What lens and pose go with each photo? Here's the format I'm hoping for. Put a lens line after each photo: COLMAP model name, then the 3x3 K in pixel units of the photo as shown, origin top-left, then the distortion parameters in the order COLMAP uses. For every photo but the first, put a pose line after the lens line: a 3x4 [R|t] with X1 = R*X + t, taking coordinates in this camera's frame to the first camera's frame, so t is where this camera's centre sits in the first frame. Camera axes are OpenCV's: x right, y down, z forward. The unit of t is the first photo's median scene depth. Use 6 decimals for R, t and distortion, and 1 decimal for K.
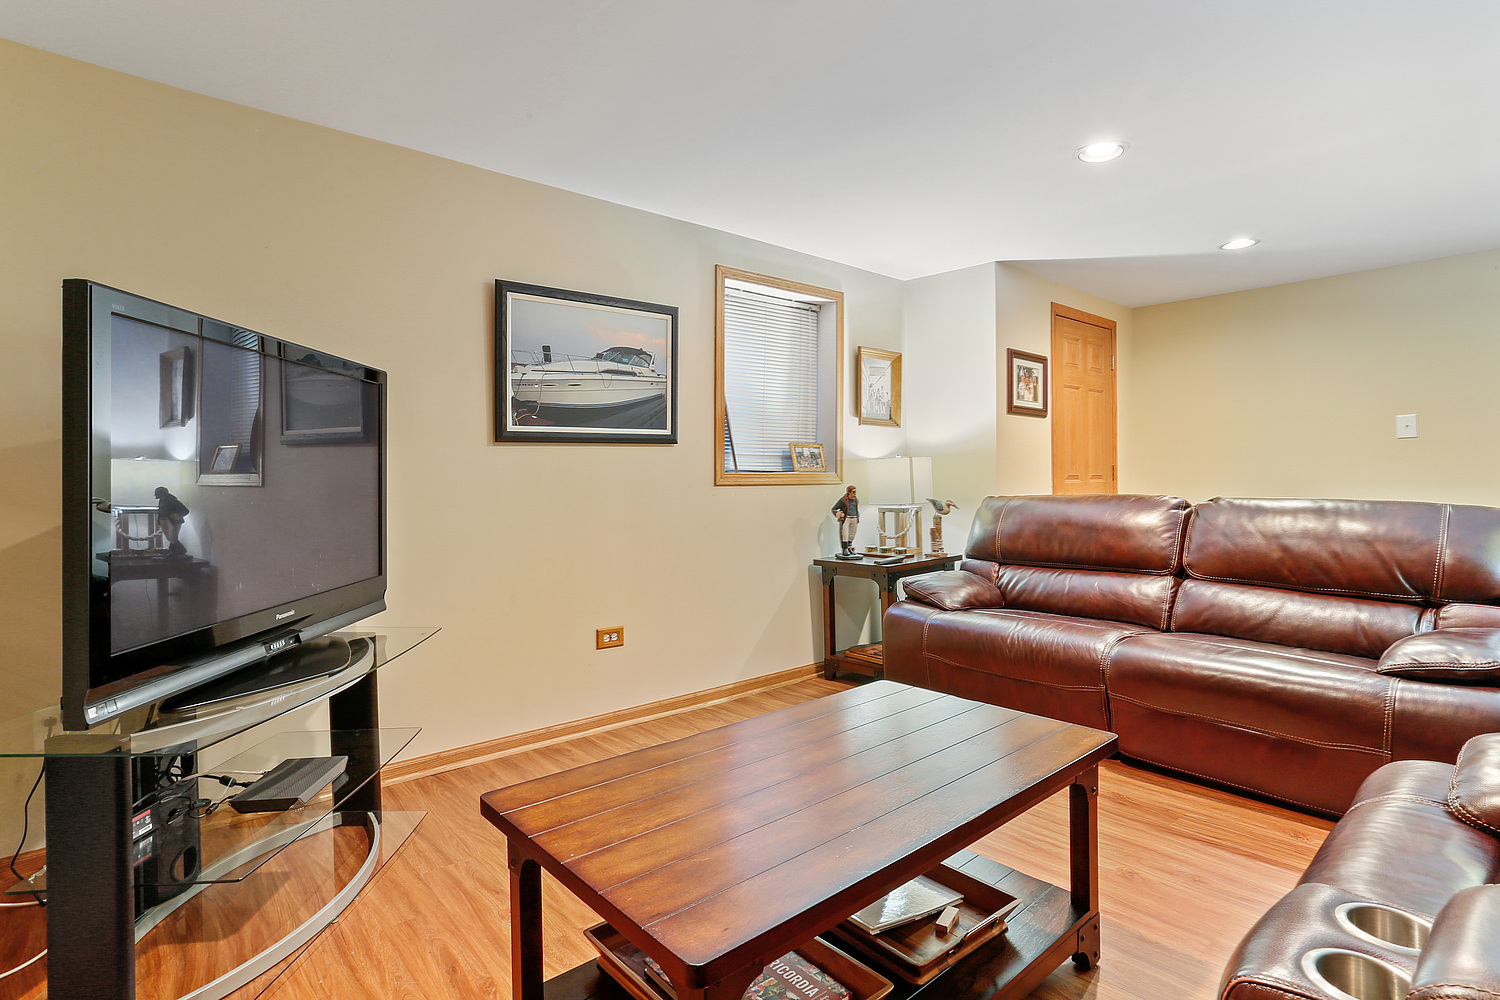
lens RADIAL K [[757.1, 0, 746.3], [0, 757.1, 487.7], [0, 0, 1]] dist [0.007363, 0.002086]
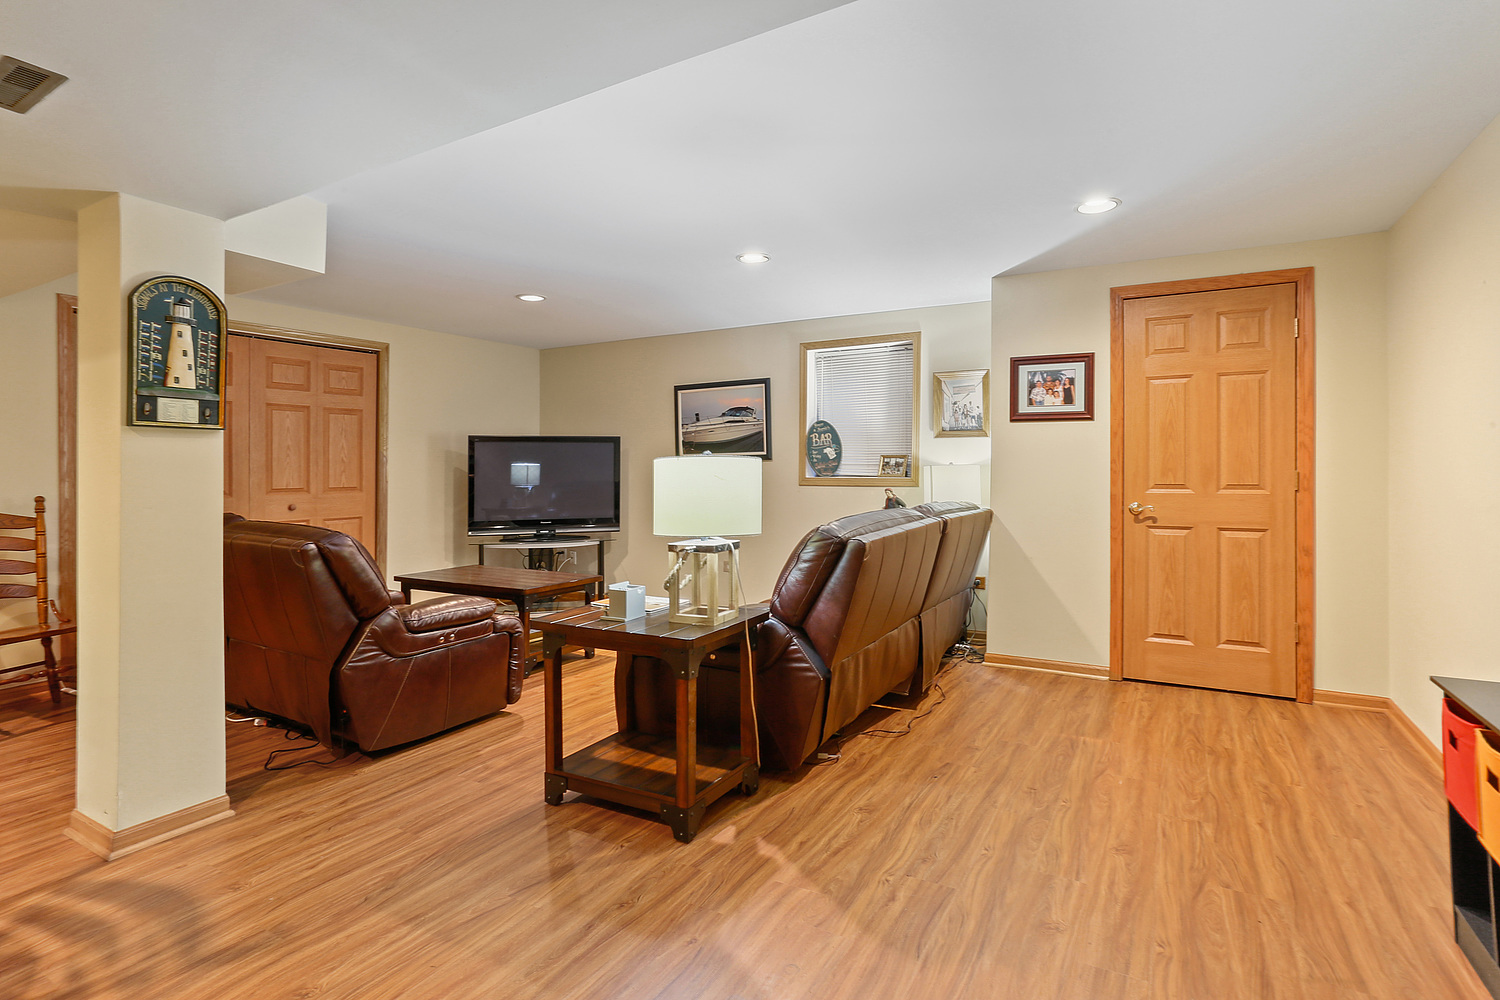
lens RADIAL K [[757.1, 0, 745.3], [0, 757.1, 488.1], [0, 0, 1]] dist [0.007363, 0.002086]
pose [[0.341633, 0.022898, -0.939554, 1.466607], [-0.017170, 0.999688, 0.018120, -0.025763], [0.939676, 0.009942, 0.341920, 0.389681]]
